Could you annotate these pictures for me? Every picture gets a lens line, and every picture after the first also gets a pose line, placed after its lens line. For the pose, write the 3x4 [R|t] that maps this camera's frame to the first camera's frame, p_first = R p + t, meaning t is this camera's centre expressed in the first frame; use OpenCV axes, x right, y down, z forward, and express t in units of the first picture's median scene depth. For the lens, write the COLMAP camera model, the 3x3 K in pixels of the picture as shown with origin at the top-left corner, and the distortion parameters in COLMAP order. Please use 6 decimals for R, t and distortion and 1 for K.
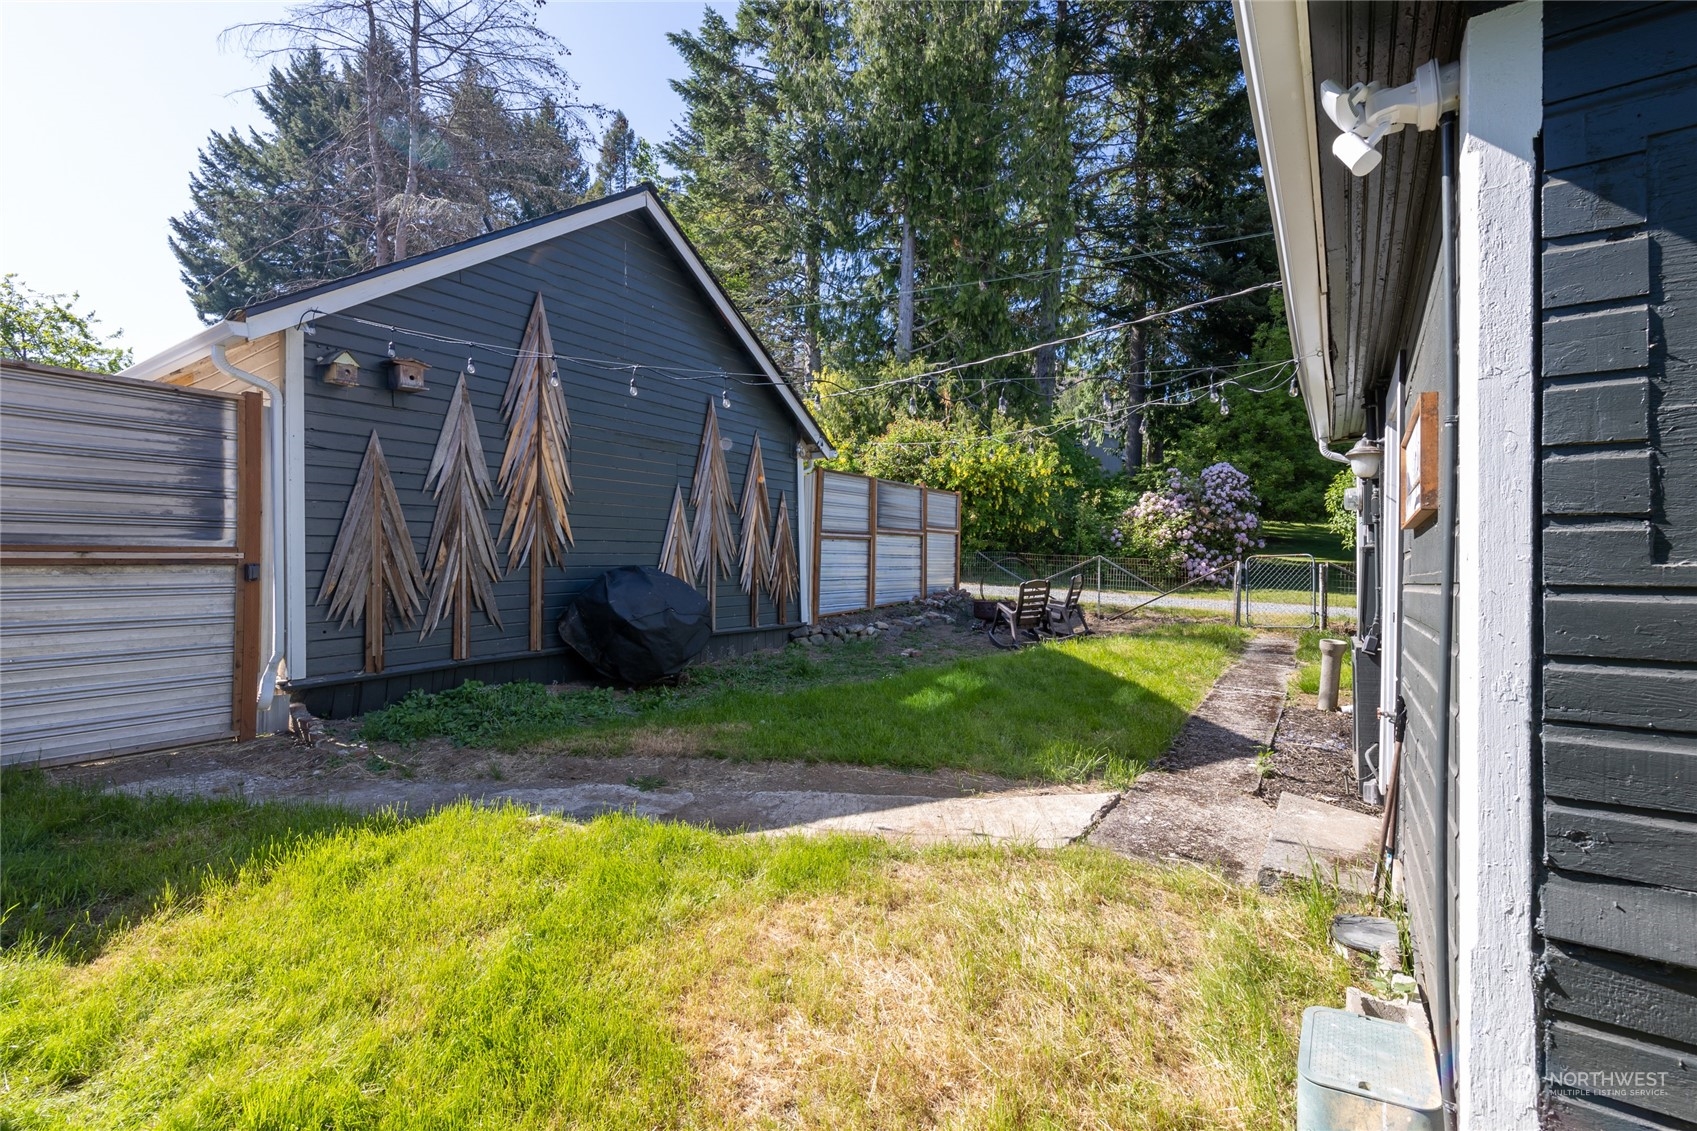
lens RADIAL K [[727.1, 0, 848.5], [0, 727.1, 565.5], [0, 0, 1]] dist [-0.000310, -0.000057]
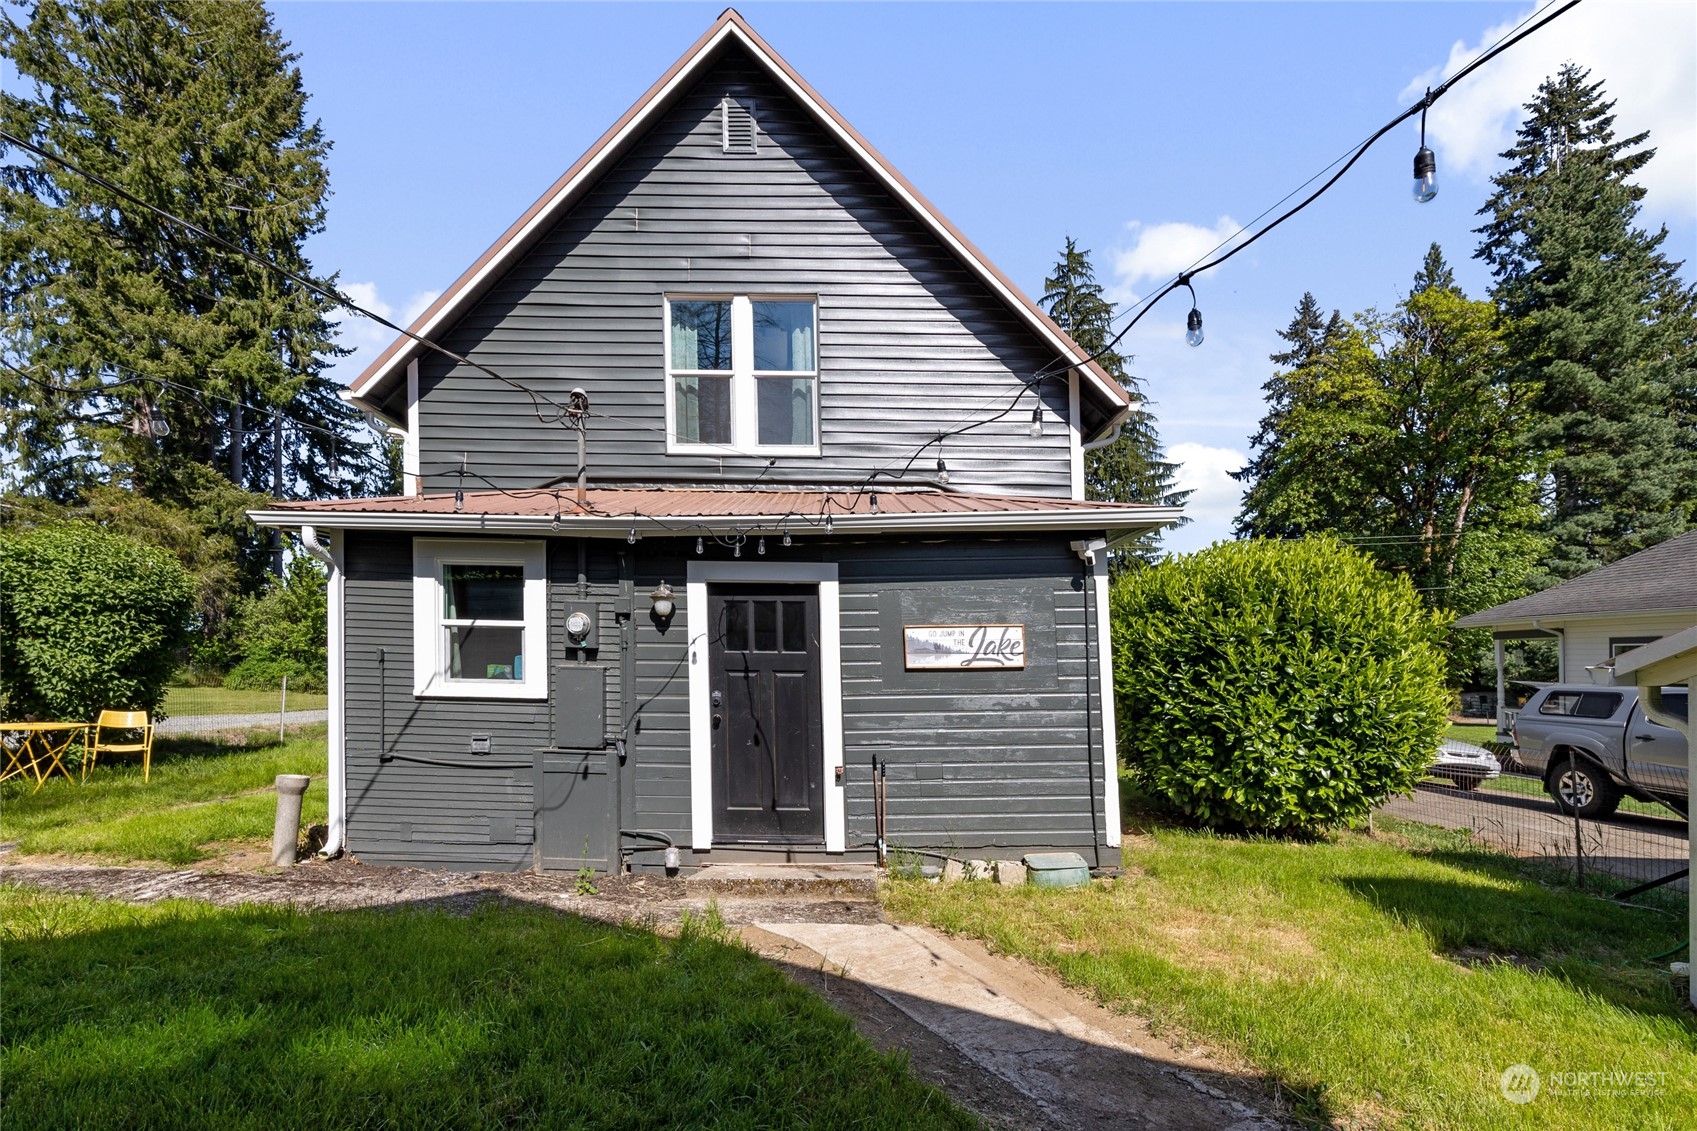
lens RADIAL K [[756.1, 0, 841.7], [0, 756.1, 649.4], [0, 0, 1]] dist [-0.000768, -0.000056]
pose [[-0.563518, -0.000127, 0.826104, -0.351635], [-0.007794, 0.999956, -0.005163, -0.036917], [-0.826067, -0.009348, -0.563494, 0.938626]]
